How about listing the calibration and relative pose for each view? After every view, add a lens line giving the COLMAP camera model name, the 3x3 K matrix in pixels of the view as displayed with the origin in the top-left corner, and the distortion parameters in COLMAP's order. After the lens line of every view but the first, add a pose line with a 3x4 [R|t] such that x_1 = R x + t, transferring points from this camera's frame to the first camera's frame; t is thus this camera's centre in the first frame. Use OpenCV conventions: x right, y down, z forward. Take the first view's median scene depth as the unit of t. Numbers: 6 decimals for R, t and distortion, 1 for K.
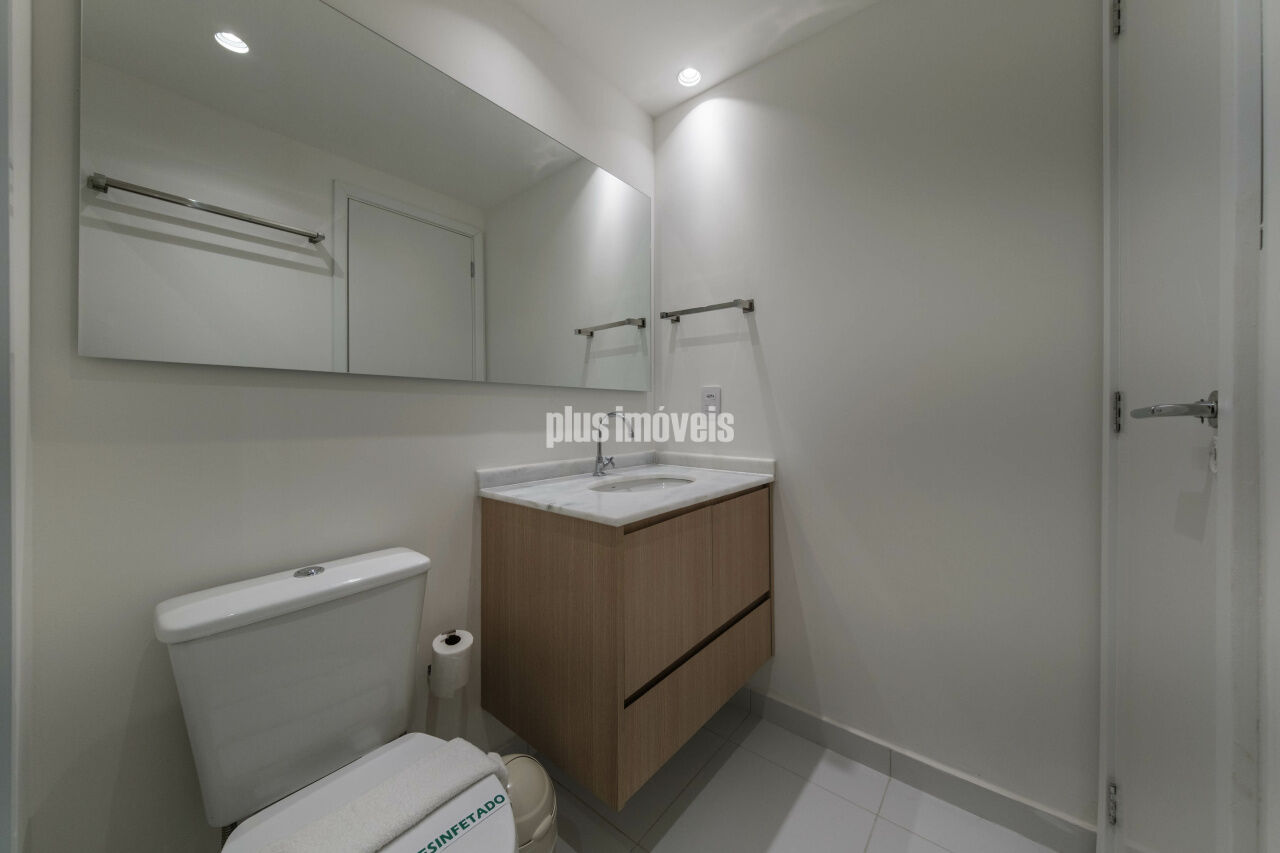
lens RADIAL K [[431.0, 0, 636.8], [0, 431.0, 413.2], [0, 0, 1]] dist [0.001214, -0.004351]
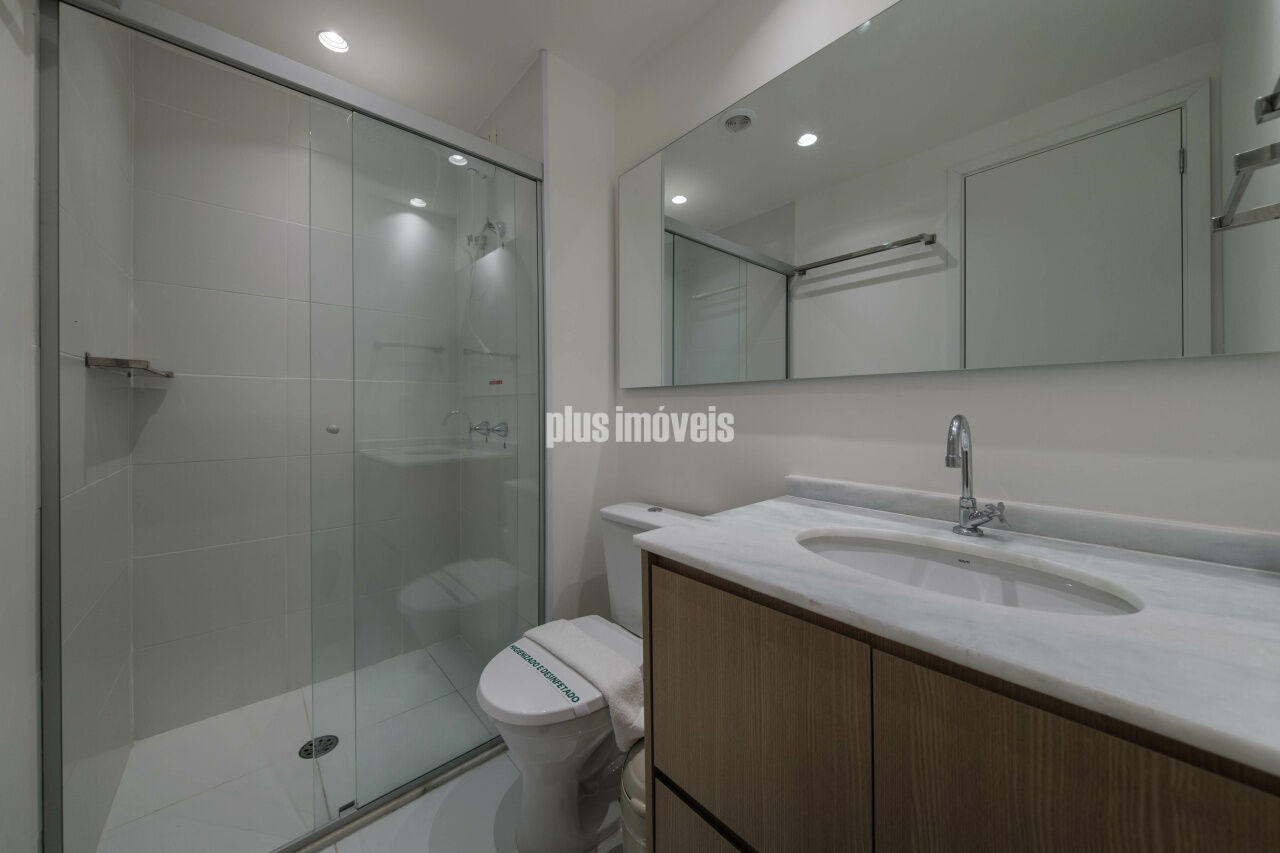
lens RADIAL K [[446.1, 0, 634.7], [0, 446.1, 408.7], [0, 0, 1]] dist [0.001624, -0.006140]
pose [[-0.164815, -0.007248, -0.986298, 0.498432], [-0.005173, 0.999966, -0.006484, -0.002371], [0.986311, 0.004033, -0.164847, 0.649420]]
